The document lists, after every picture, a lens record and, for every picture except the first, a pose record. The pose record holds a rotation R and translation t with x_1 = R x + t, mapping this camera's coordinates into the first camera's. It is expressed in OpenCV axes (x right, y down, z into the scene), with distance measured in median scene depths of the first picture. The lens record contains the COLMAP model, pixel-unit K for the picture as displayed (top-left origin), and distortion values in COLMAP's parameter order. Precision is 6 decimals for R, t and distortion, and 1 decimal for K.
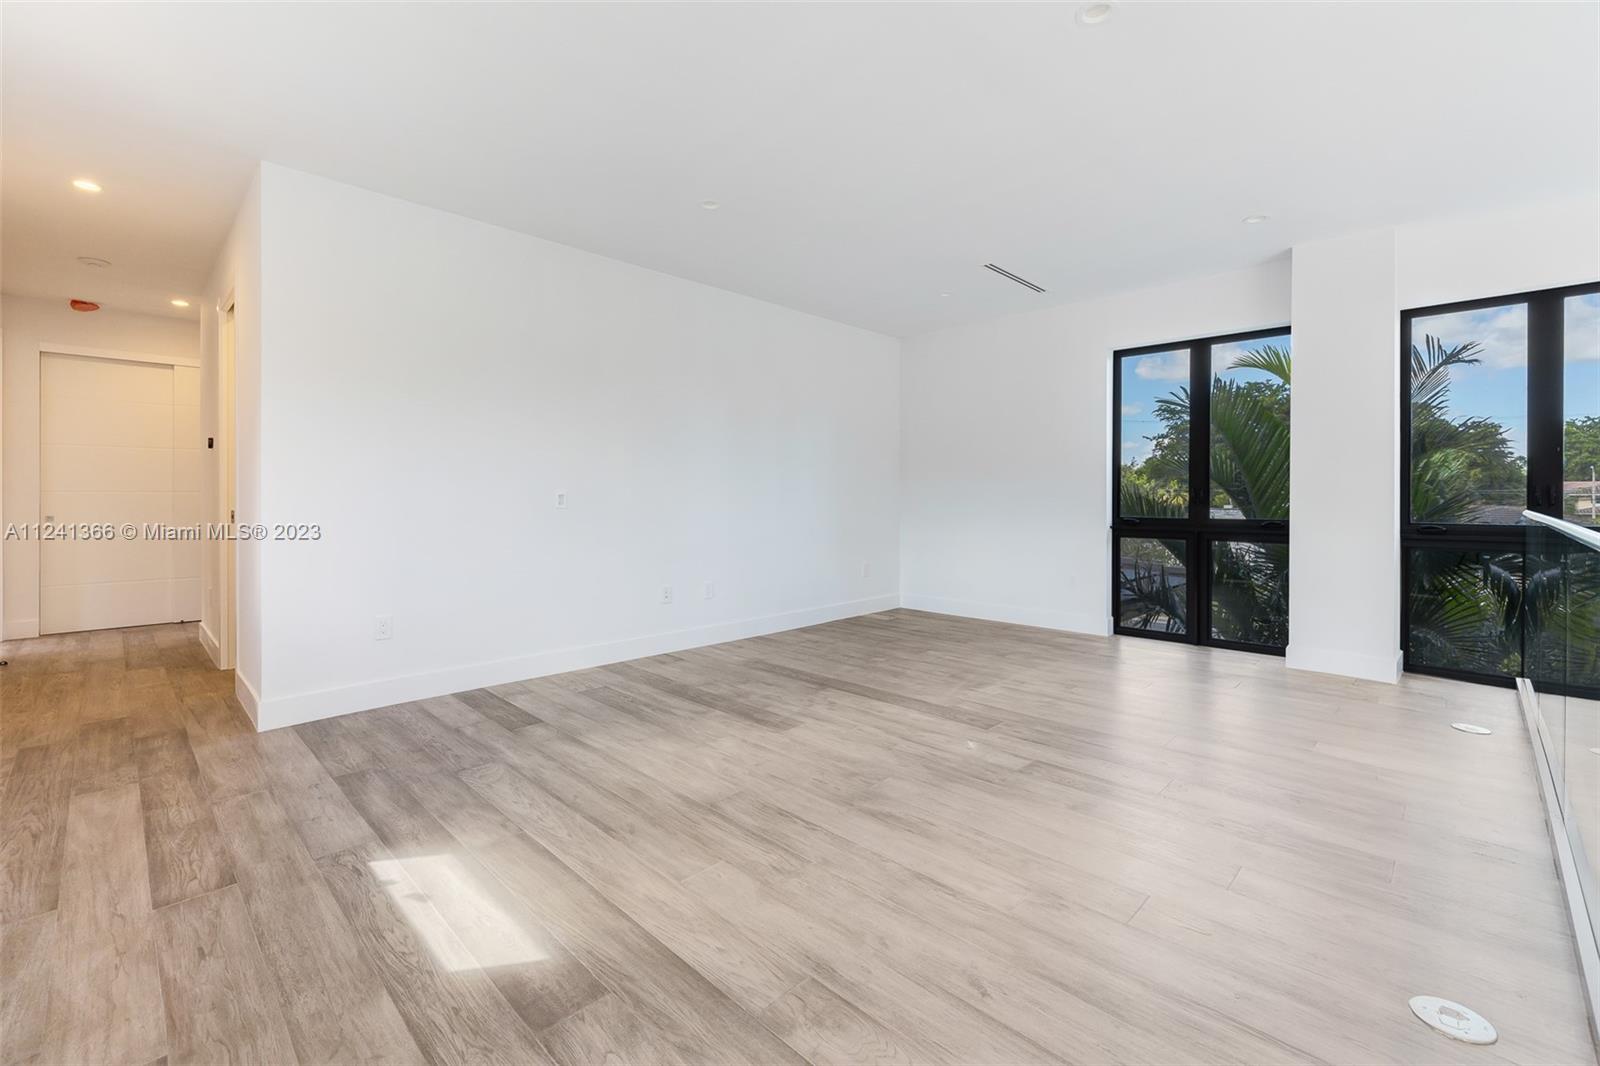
lens RADIAL K [[683.5, 0, 801.5], [0, 683.5, 495.0], [0, 0, 1]] dist [0.000031, -0.001097]
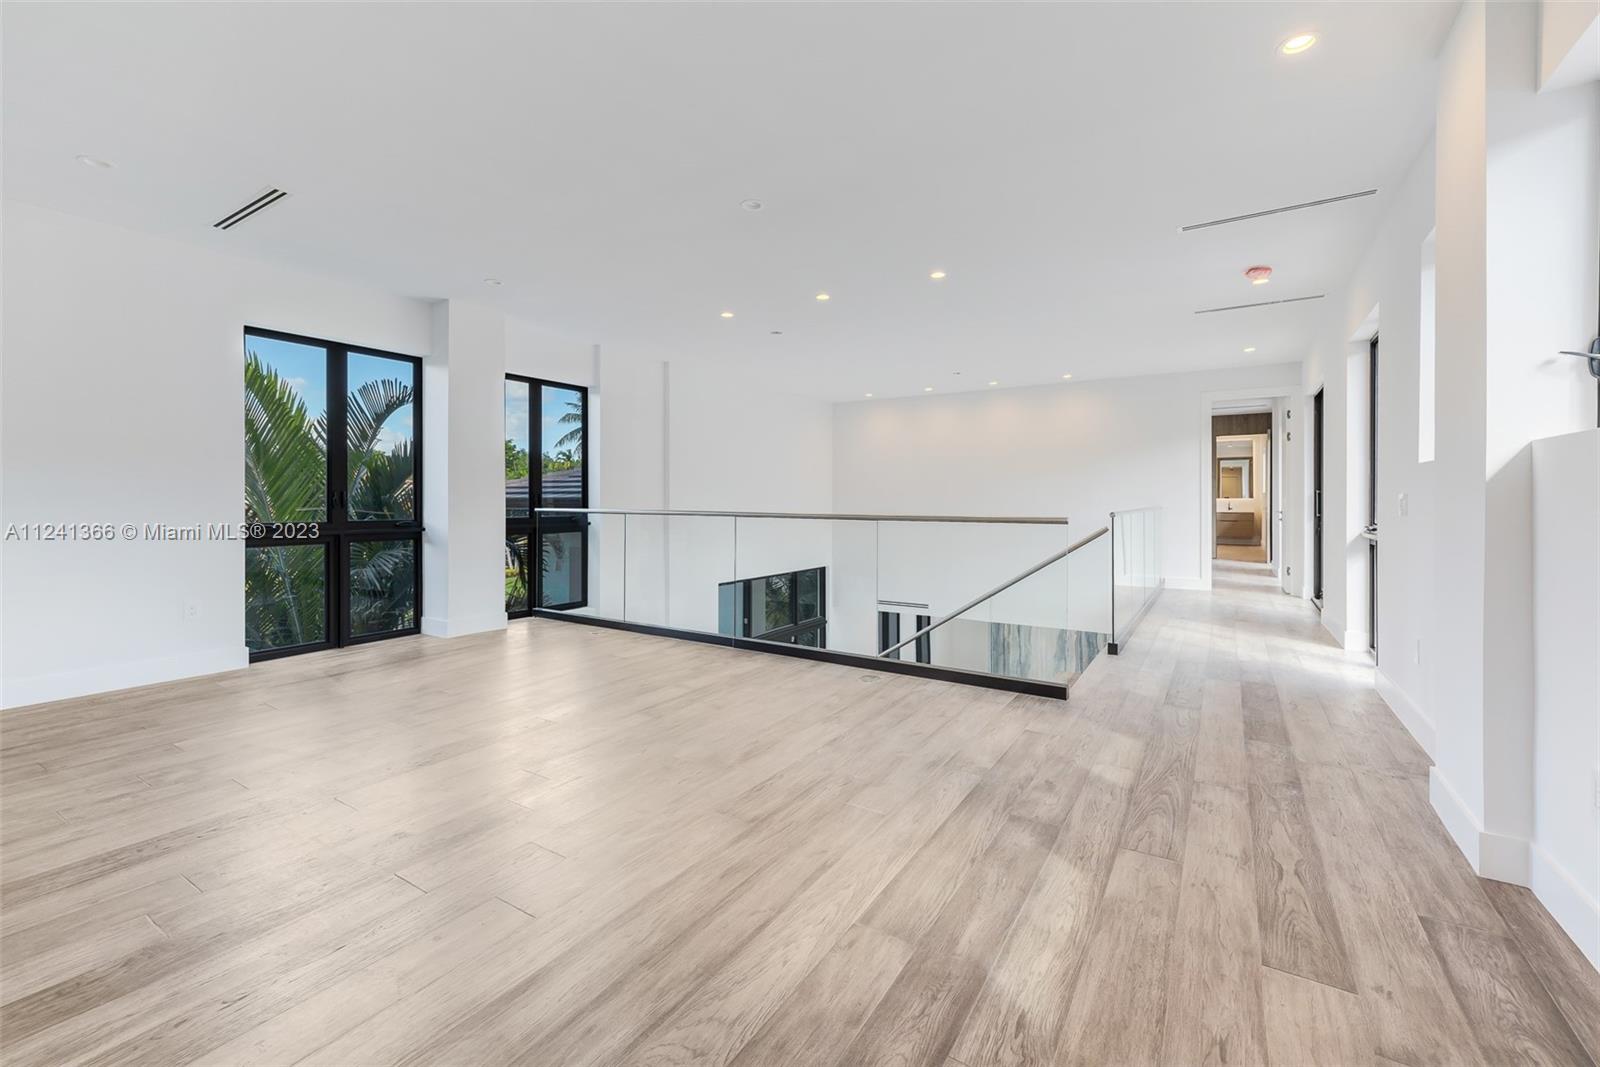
lens RADIAL K [[667.2, 0, 789.3], [0, 667.2, 503.4], [0, 0, 1]] dist [0.000342, -0.000392]
pose [[-0.197246, -0.004376, 0.980344, -1.106759], [-0.003066, 0.999988, 0.003847, 0.003020], [-0.980349, -0.002248, -0.197257, 1.184753]]
